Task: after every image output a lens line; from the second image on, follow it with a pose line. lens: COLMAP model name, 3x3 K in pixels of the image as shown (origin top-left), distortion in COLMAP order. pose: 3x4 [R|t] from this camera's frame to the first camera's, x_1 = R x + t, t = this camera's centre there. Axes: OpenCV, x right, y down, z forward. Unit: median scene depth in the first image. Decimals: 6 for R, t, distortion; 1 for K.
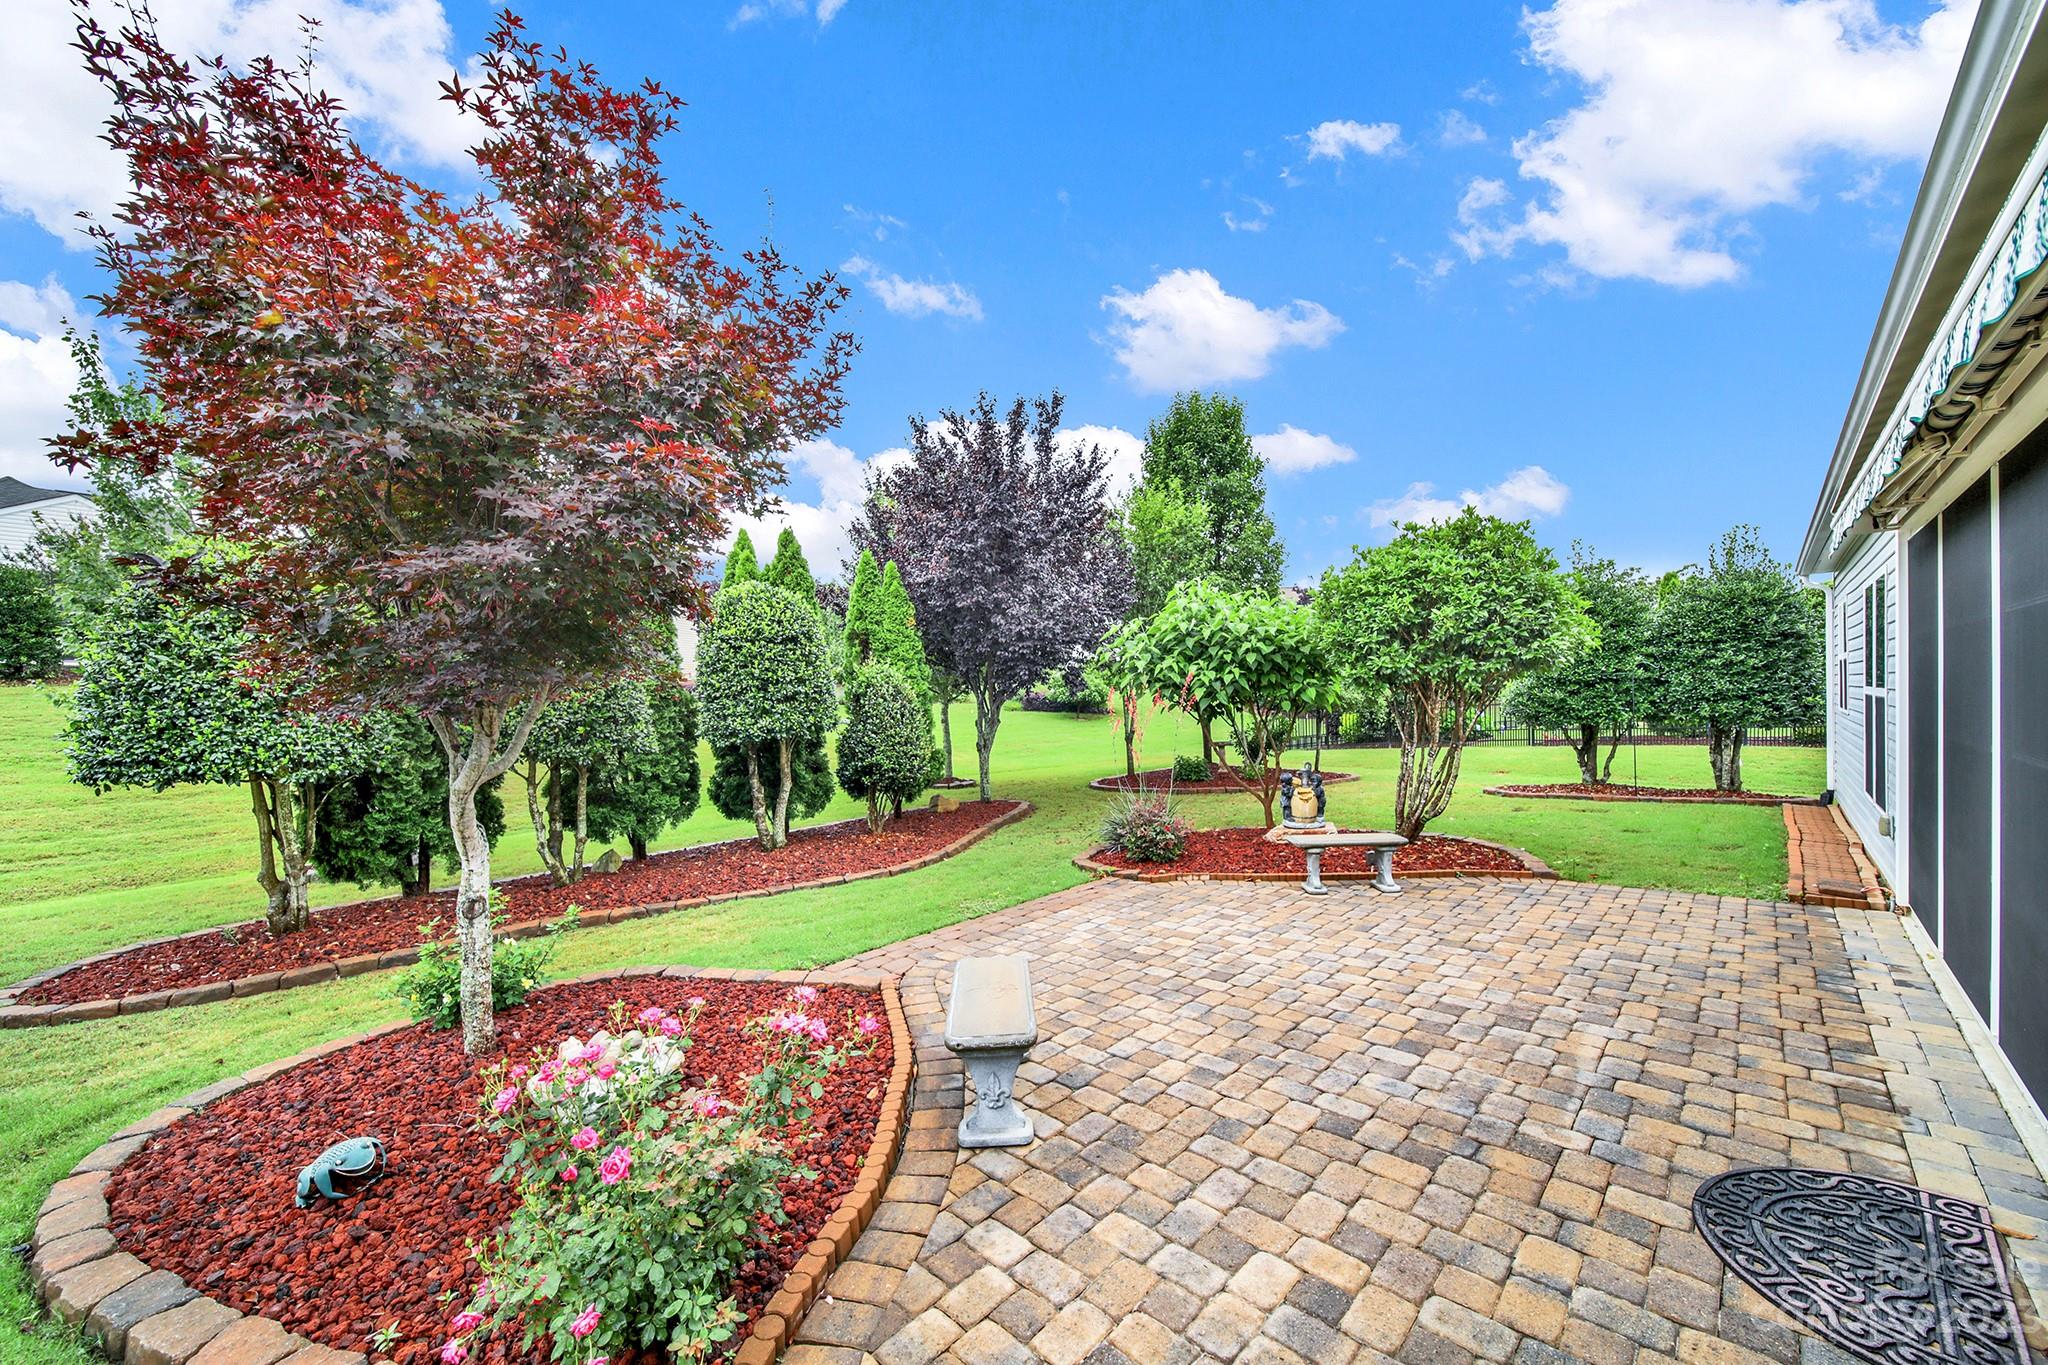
lens RADIAL K [[738.9, 0, 1025.3], [0, 738.9, 673.6], [0, 0, 1]] dist [-0.000520, -0.000393]
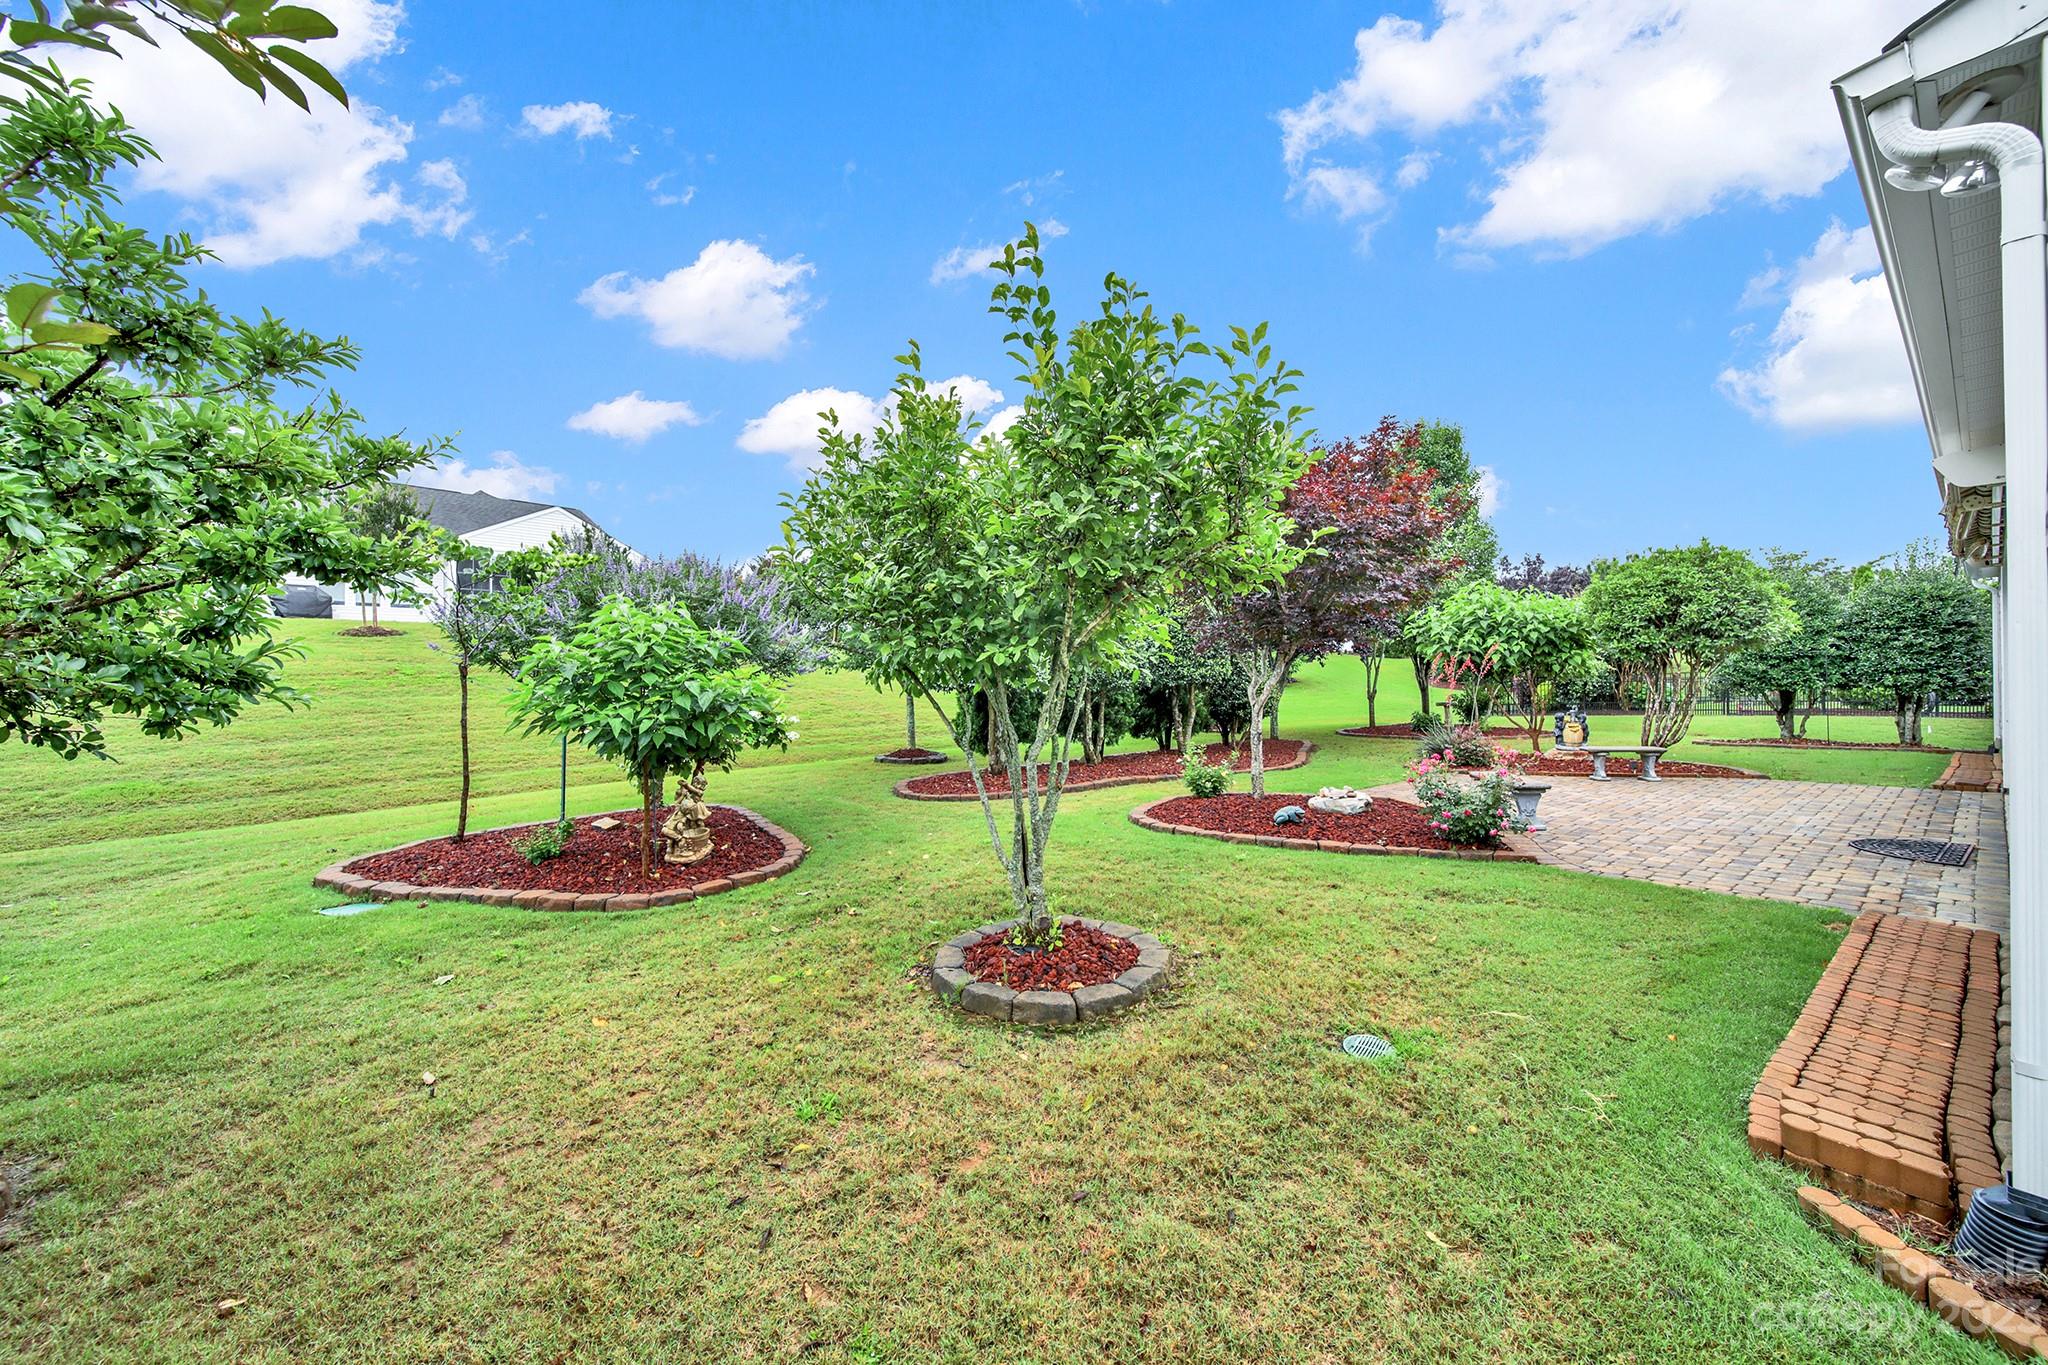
lens RADIAL K [[736.0, 0, 1024.4], [0, 736.0, 634.6], [0, 0, 1]] dist [-0.002557, -0.000471]
pose [[0.989730, 0.015421, -0.142113, -0.420823], [-0.017649, 0.999740, -0.014433, 0.014640], [0.141853, 0.016793, 0.989745, -0.514443]]
